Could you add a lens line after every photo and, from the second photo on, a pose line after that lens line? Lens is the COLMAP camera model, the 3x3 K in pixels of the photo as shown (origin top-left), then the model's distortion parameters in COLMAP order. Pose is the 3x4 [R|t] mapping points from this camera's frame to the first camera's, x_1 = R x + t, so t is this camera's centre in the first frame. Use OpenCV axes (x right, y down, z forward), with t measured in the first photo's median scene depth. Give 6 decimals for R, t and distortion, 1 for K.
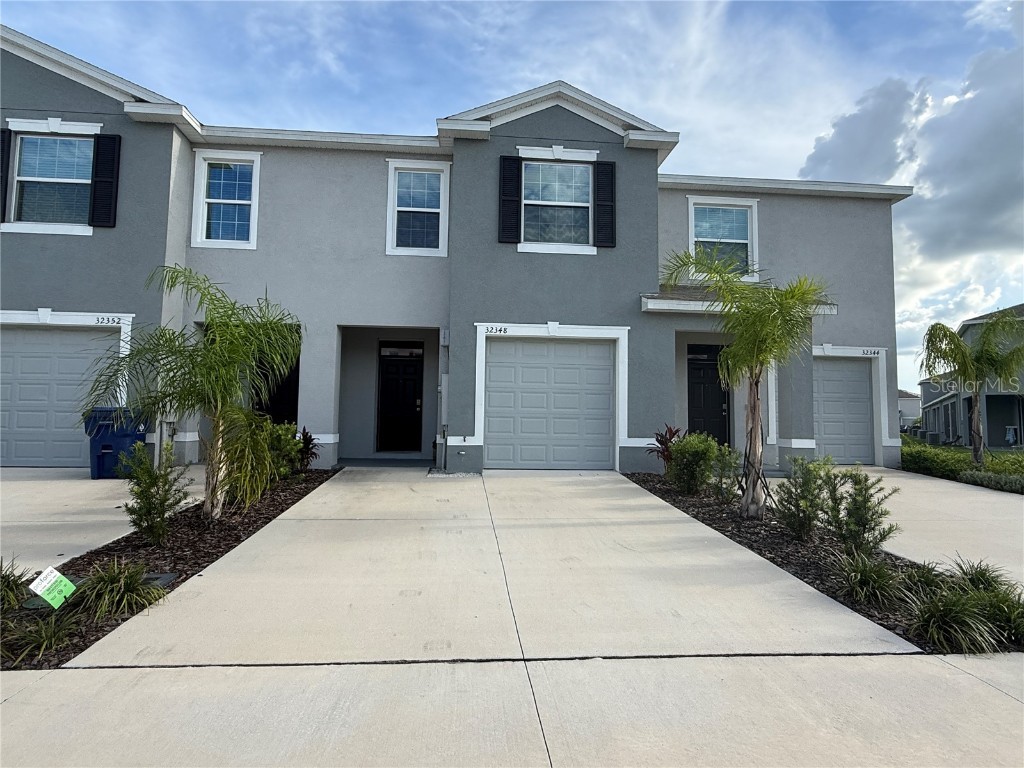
lens RADIAL K [[565.2, 0, 512.0], [0, 565.2, 384.0], [0, 0, 1]] dist [-0.002822, 0.000308]
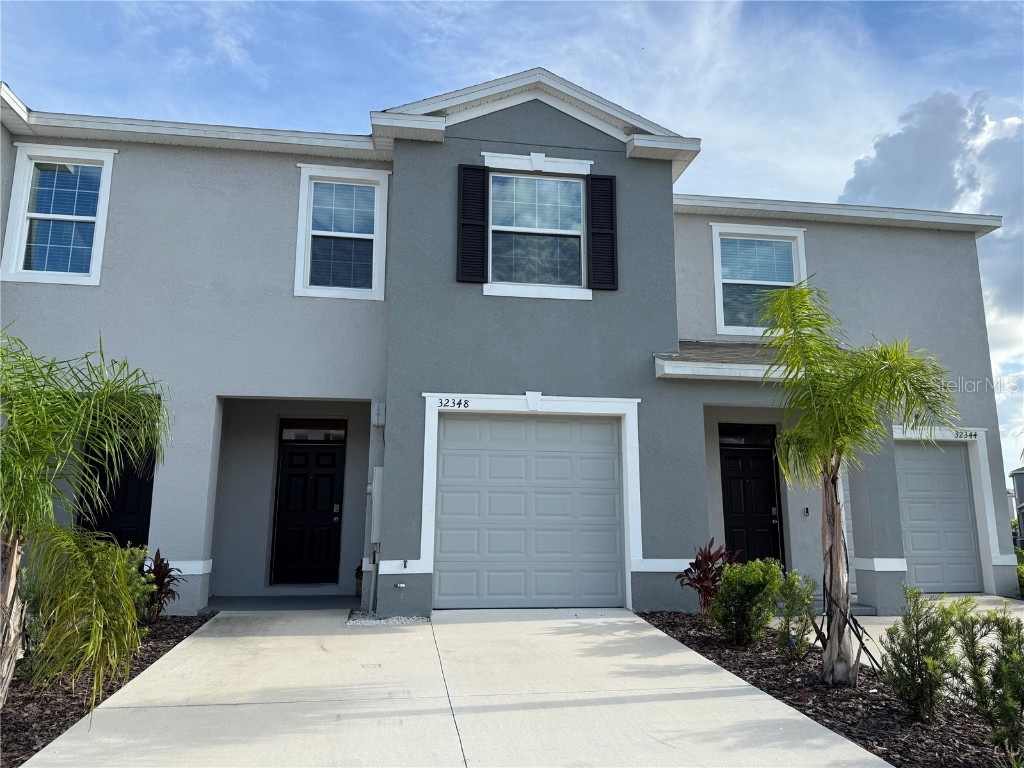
lens RADIAL K [[652.2, 0, 512.0], [0, 652.2, 384.0], [0, 0, 1]] dist [0.060577, -0.110329]
pose [[0.996948, 0.000994, 0.078065, -0.018098], [0.008833, 0.992064, -0.125424, -0.017220], [-0.077570, 0.125731, 0.989027, 0.192613]]
